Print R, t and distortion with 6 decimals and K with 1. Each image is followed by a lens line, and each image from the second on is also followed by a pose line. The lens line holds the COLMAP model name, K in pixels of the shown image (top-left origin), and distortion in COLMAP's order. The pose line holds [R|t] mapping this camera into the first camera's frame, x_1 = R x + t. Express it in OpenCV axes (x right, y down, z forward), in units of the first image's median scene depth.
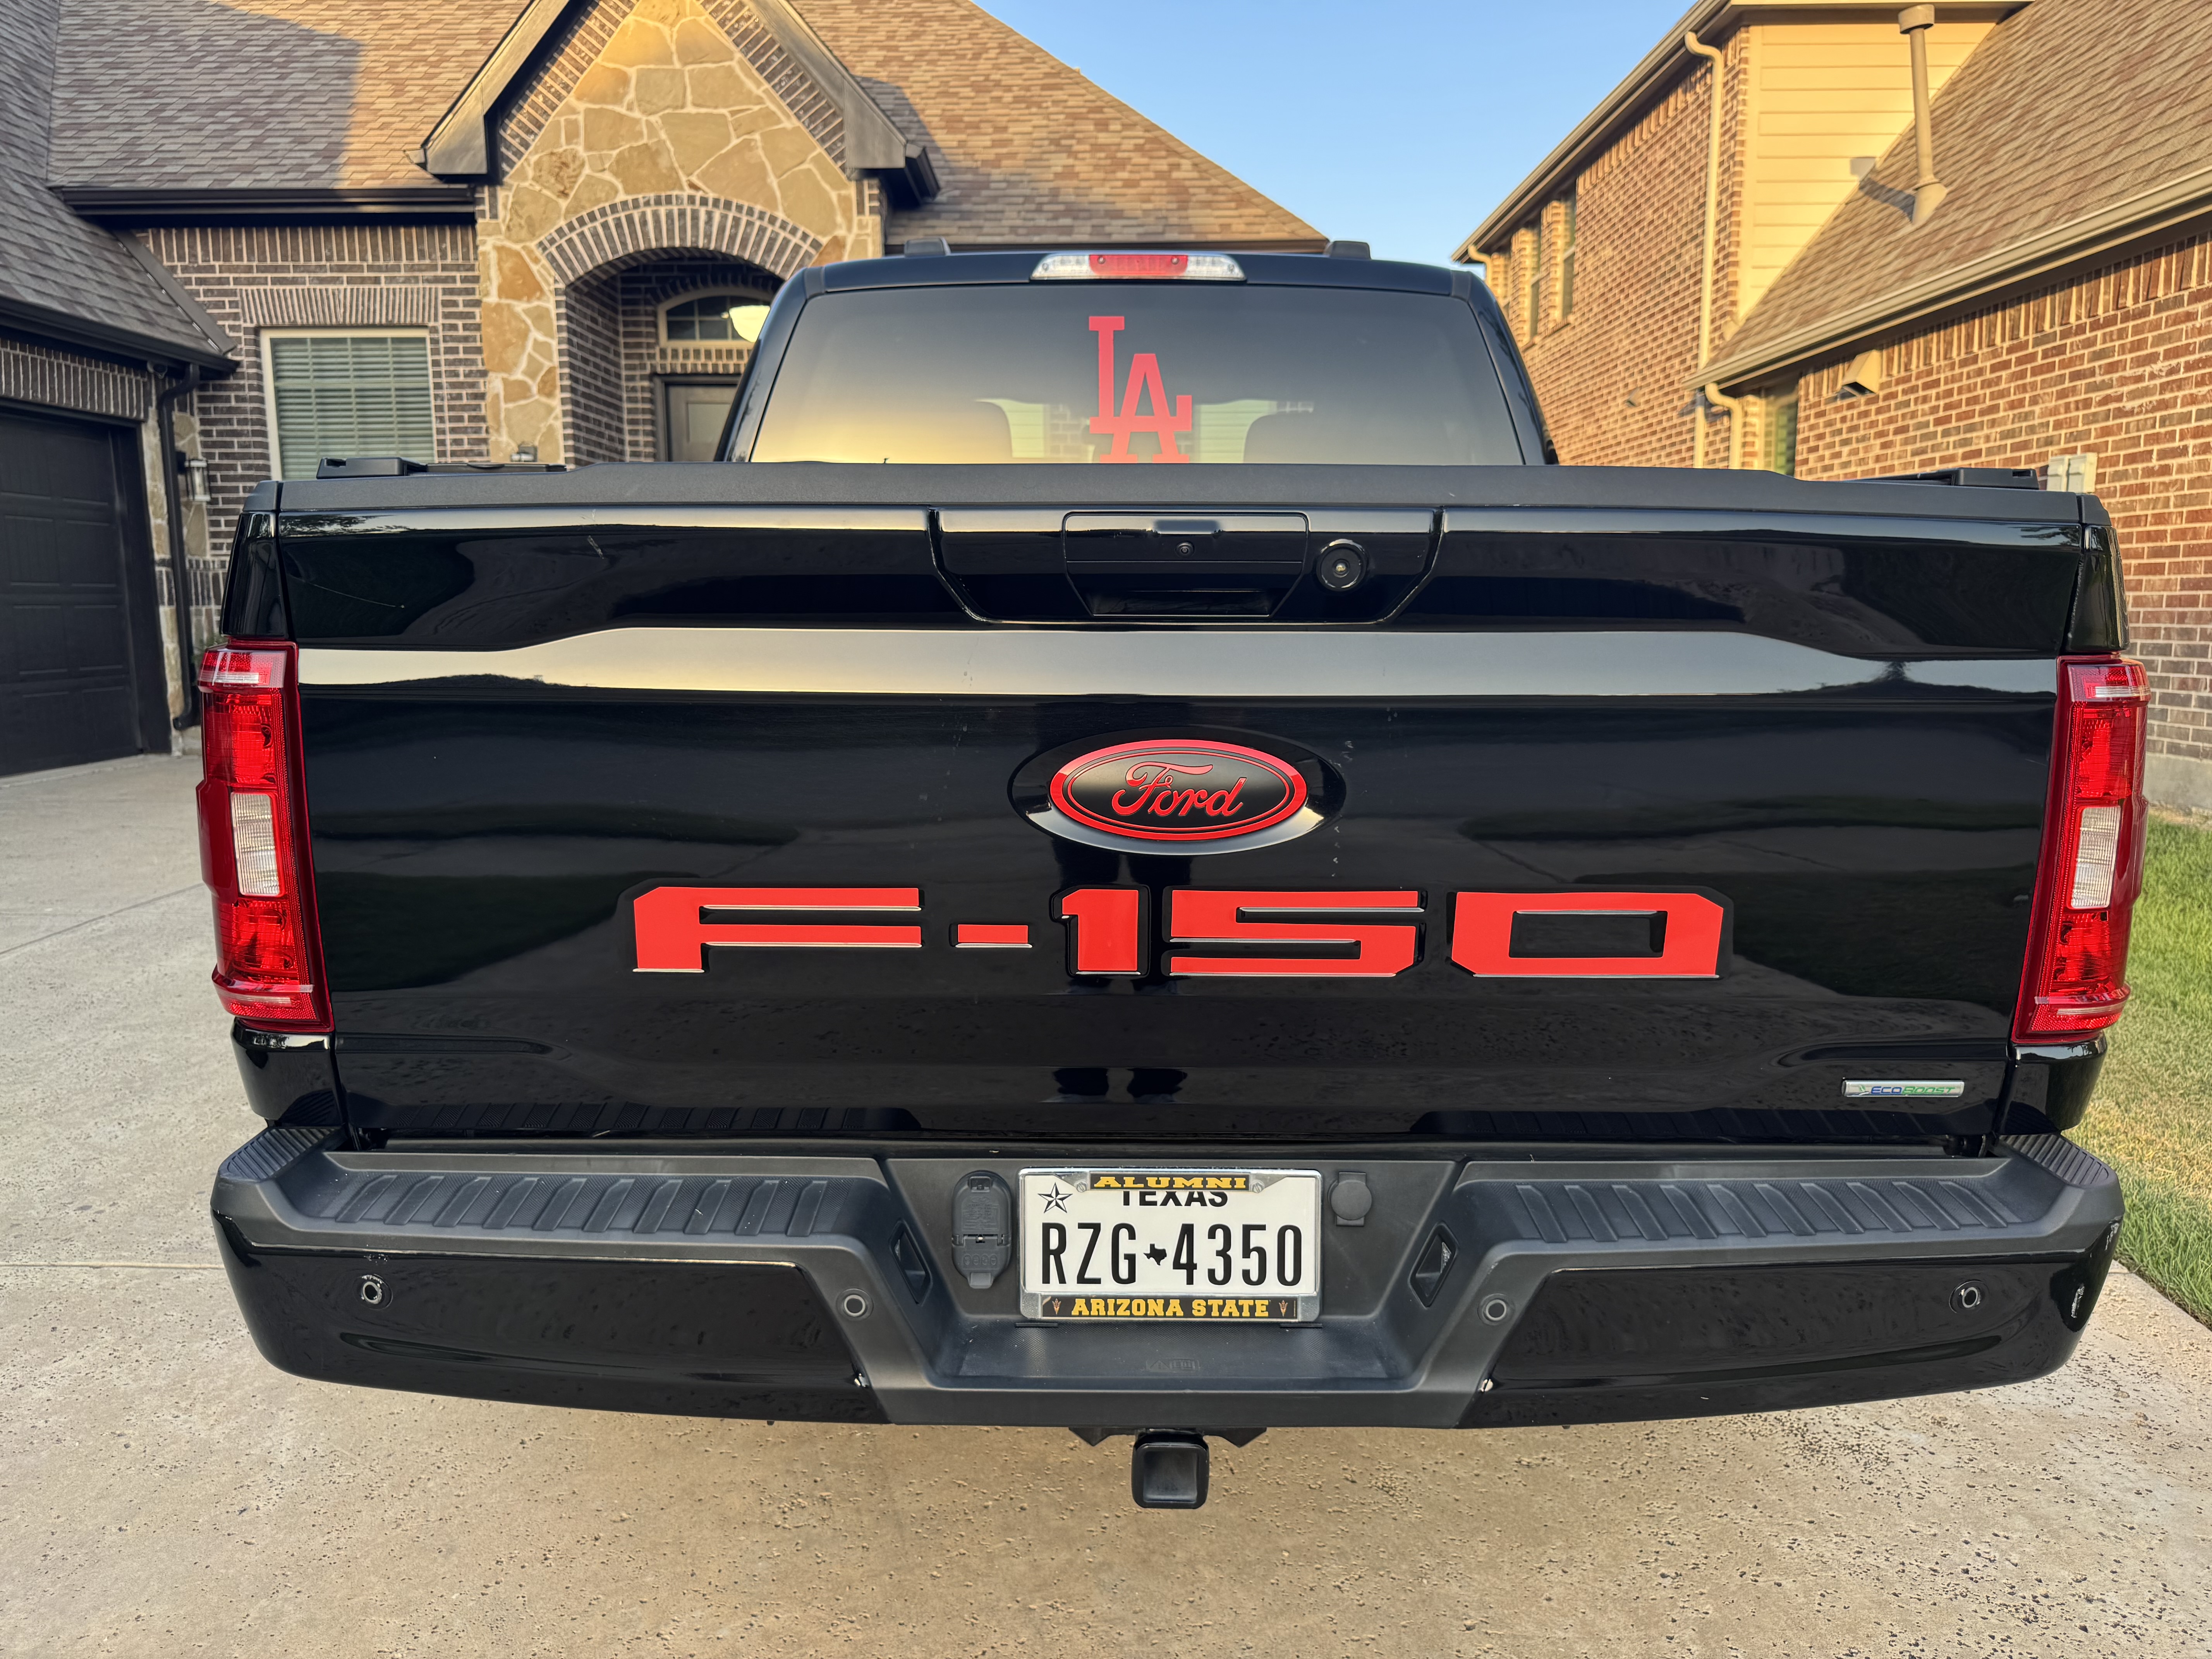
lens RADIAL K [[1565.1, 0, 1160.5], [0, 1565.1, 840.3], [0, 0, 1]] dist [0.006020, -0.015832]
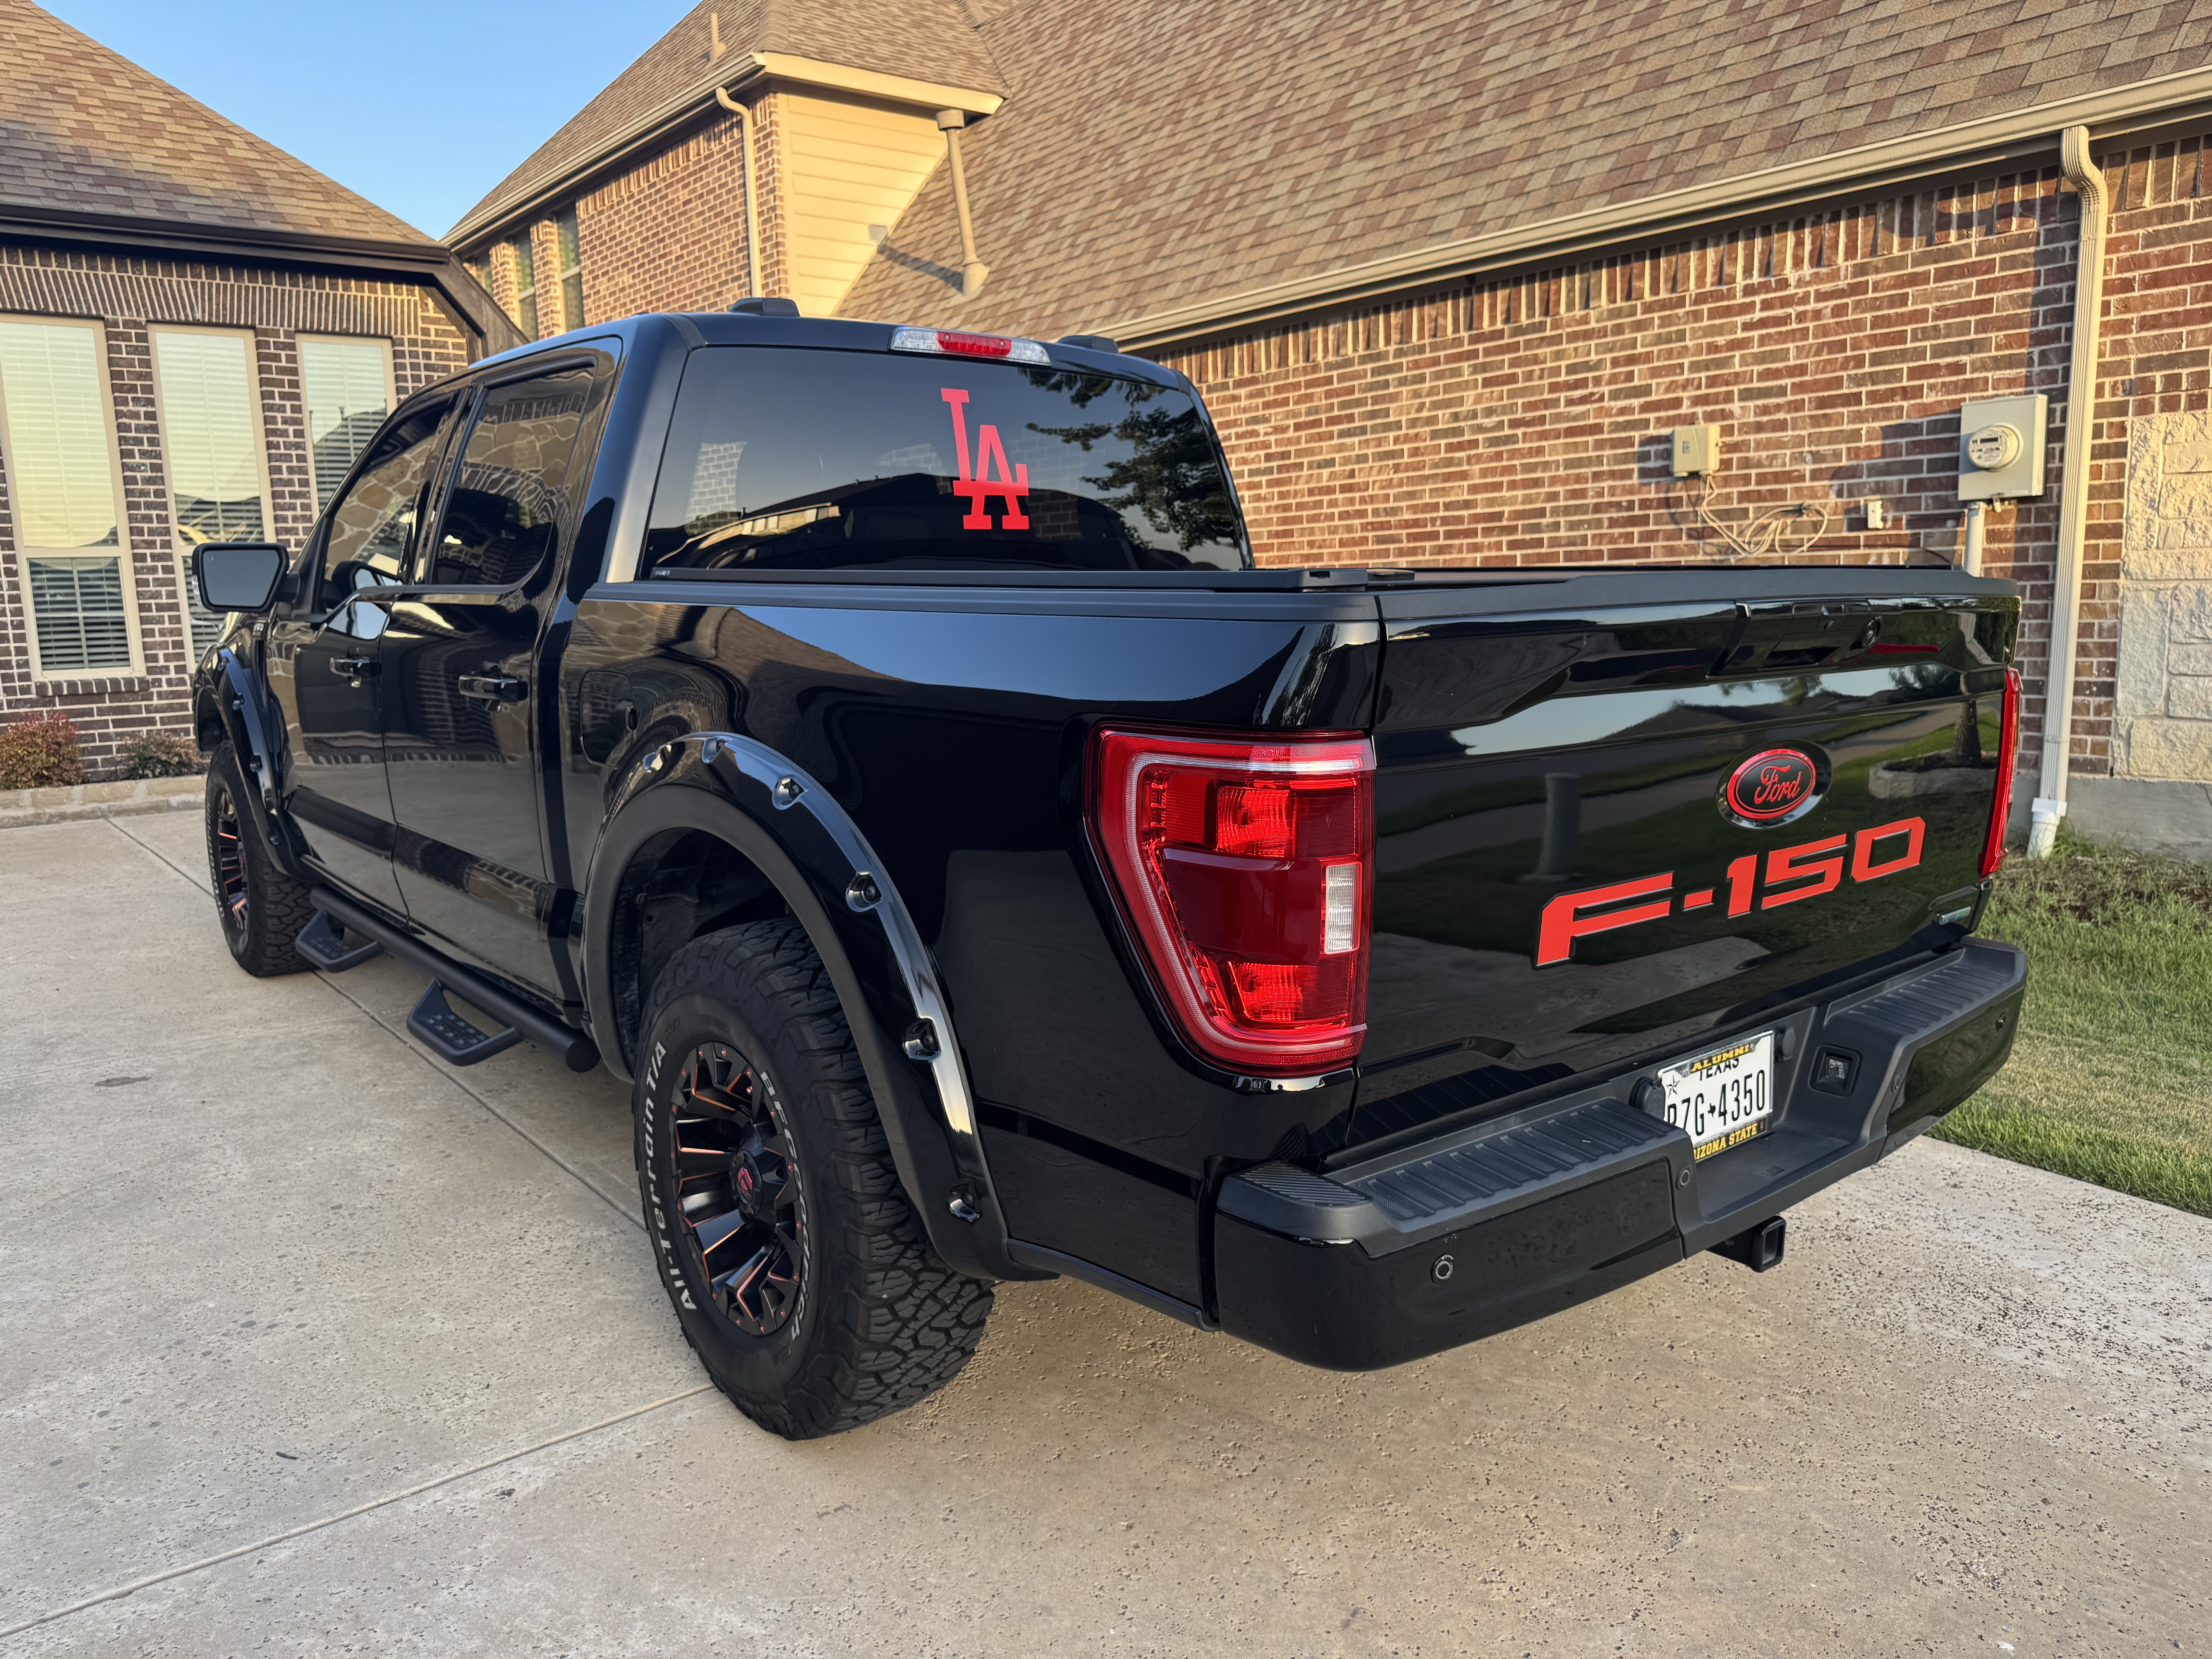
lens RADIAL K [[1597.5, 0, 1147.2], [0, 1597.5, 799.6], [0, 0, 1]] dist [-0.022387, -0.000102]
pose [[0.766897, -0.096255, 0.634511, -0.172932], [0.118729, 0.992901, 0.007122, -0.012141], [-0.630692, 0.069873, 0.772881, 0.023118]]
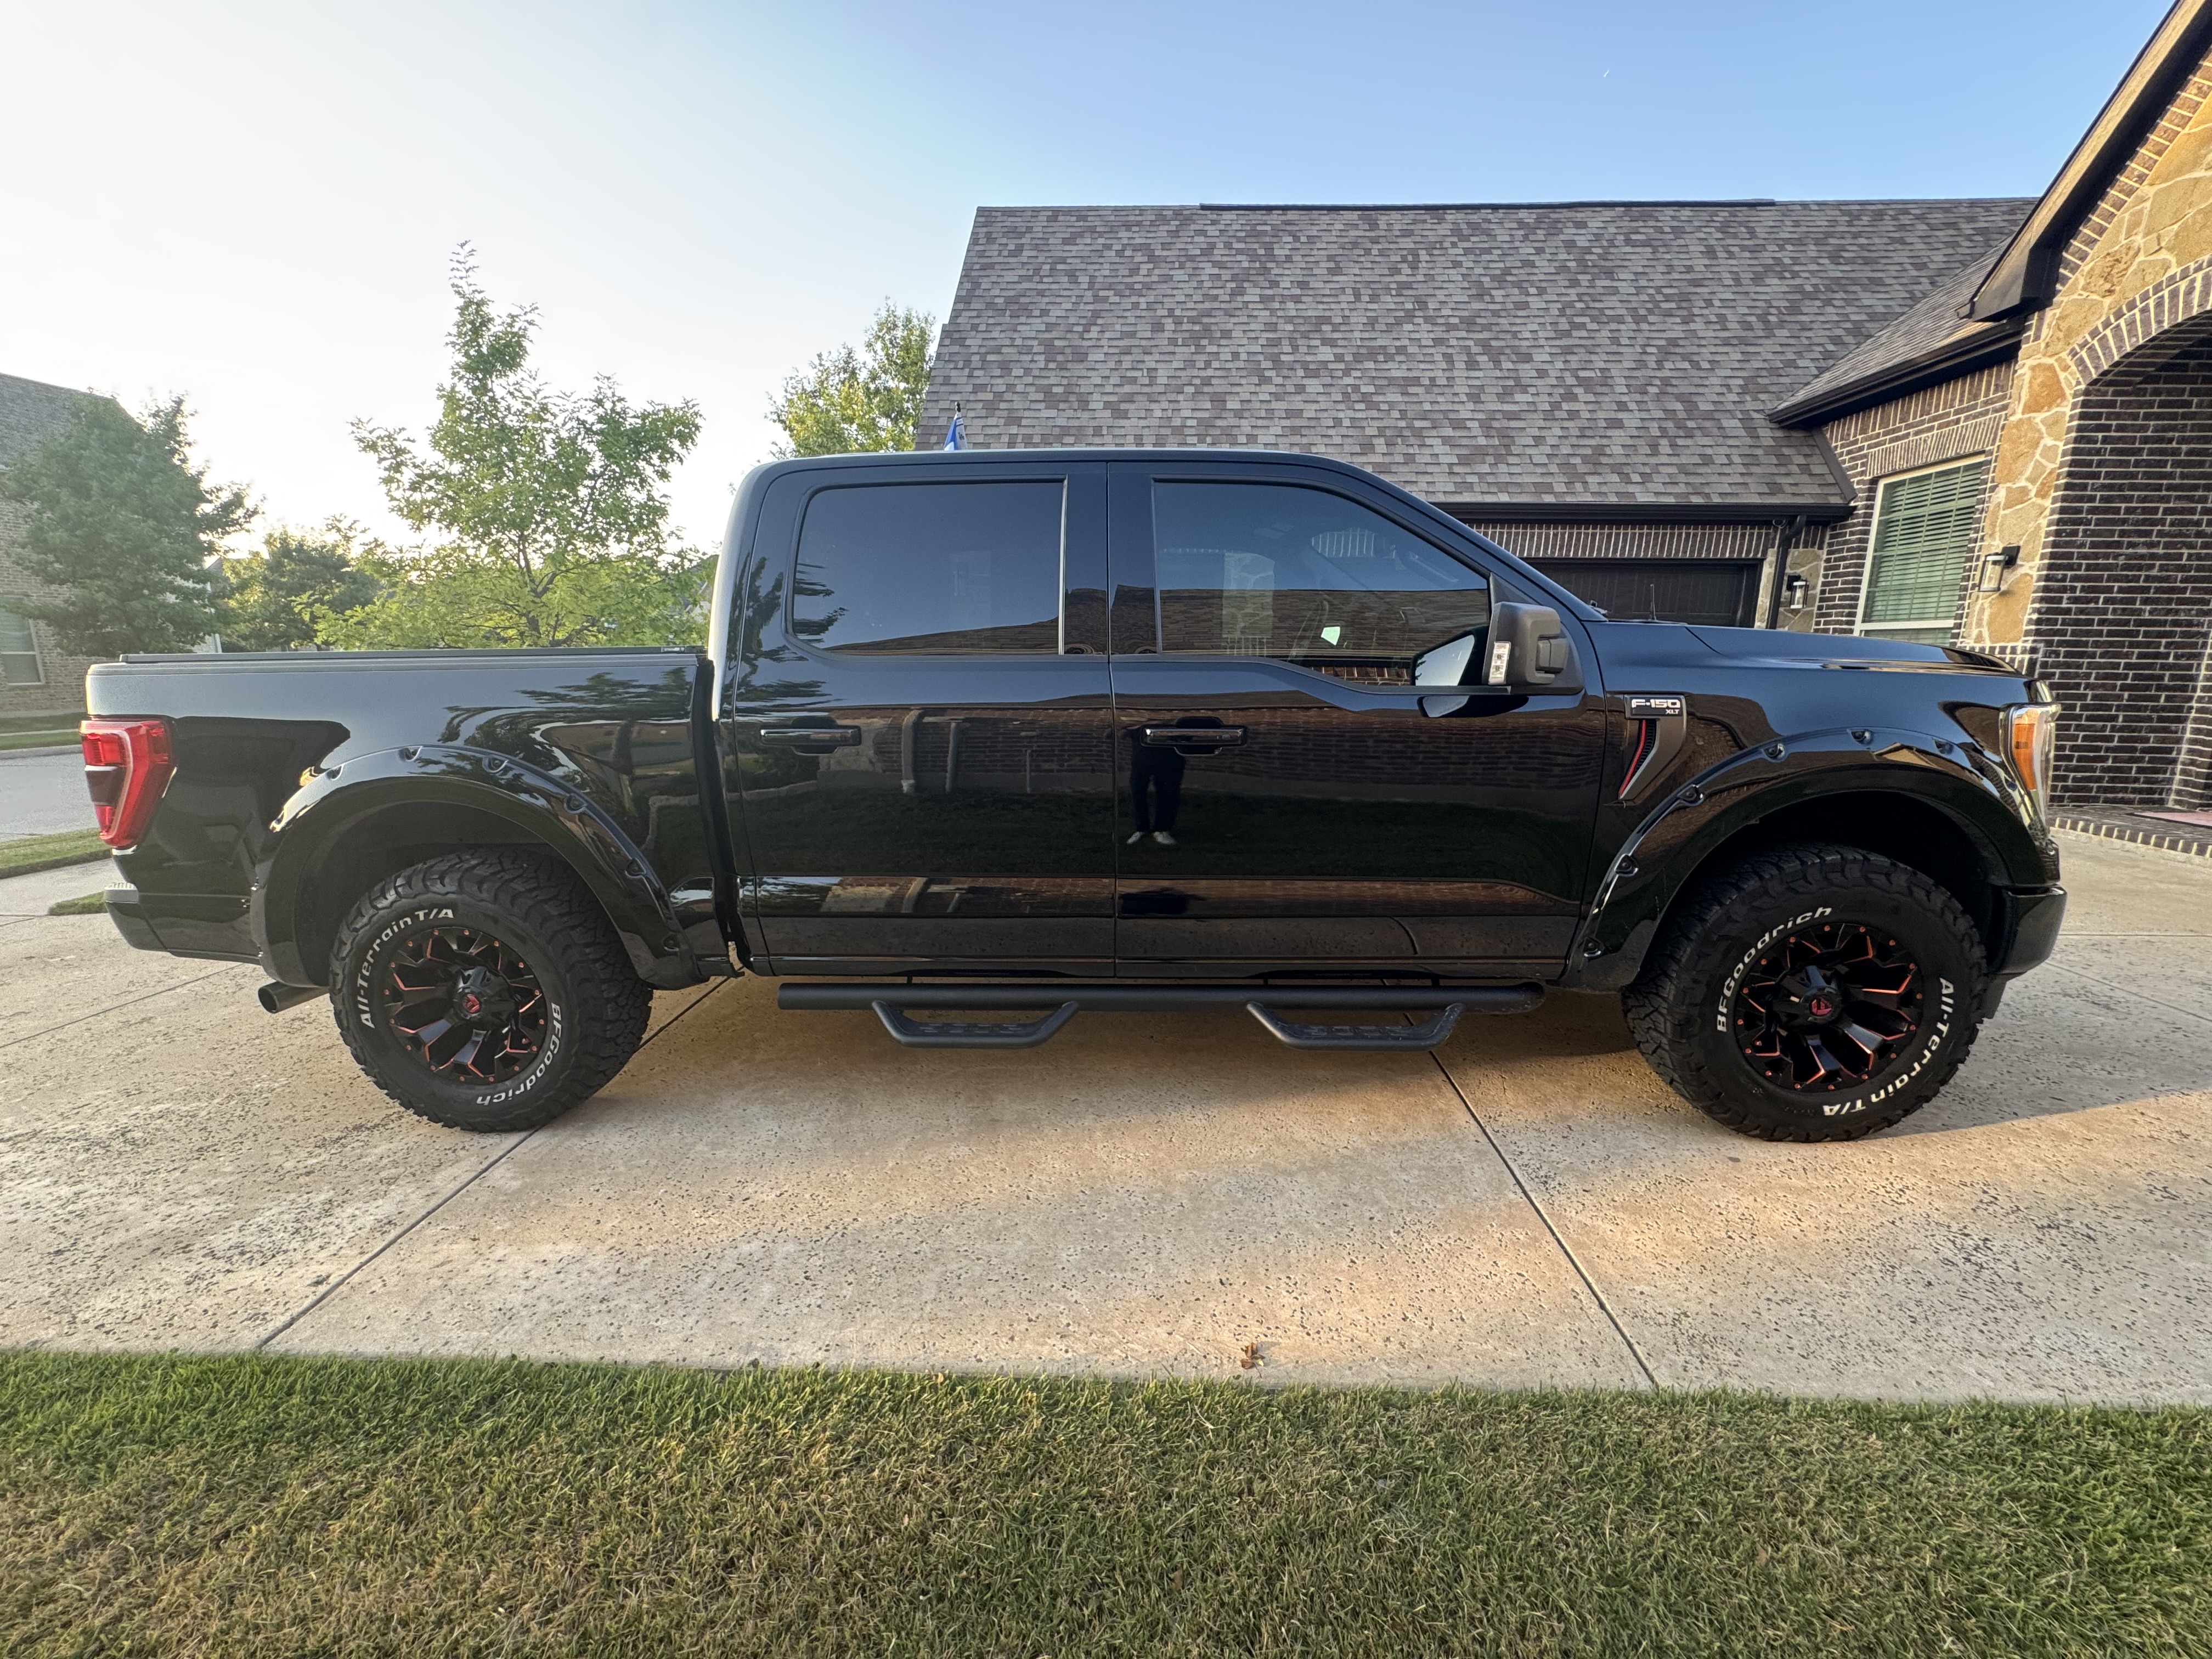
lens RADIAL K [[883.2, 0, 1106.0], [0, 883.2, 829.5], [0, 0, 1]] dist [-0.002352, -0.000274]
pose [[-0.052968, 0.201110, -0.978136, 0.290283], [-0.166126, 0.964087, 0.207218, -0.083198], [0.984681, 0.173470, -0.017656, 0.424423]]
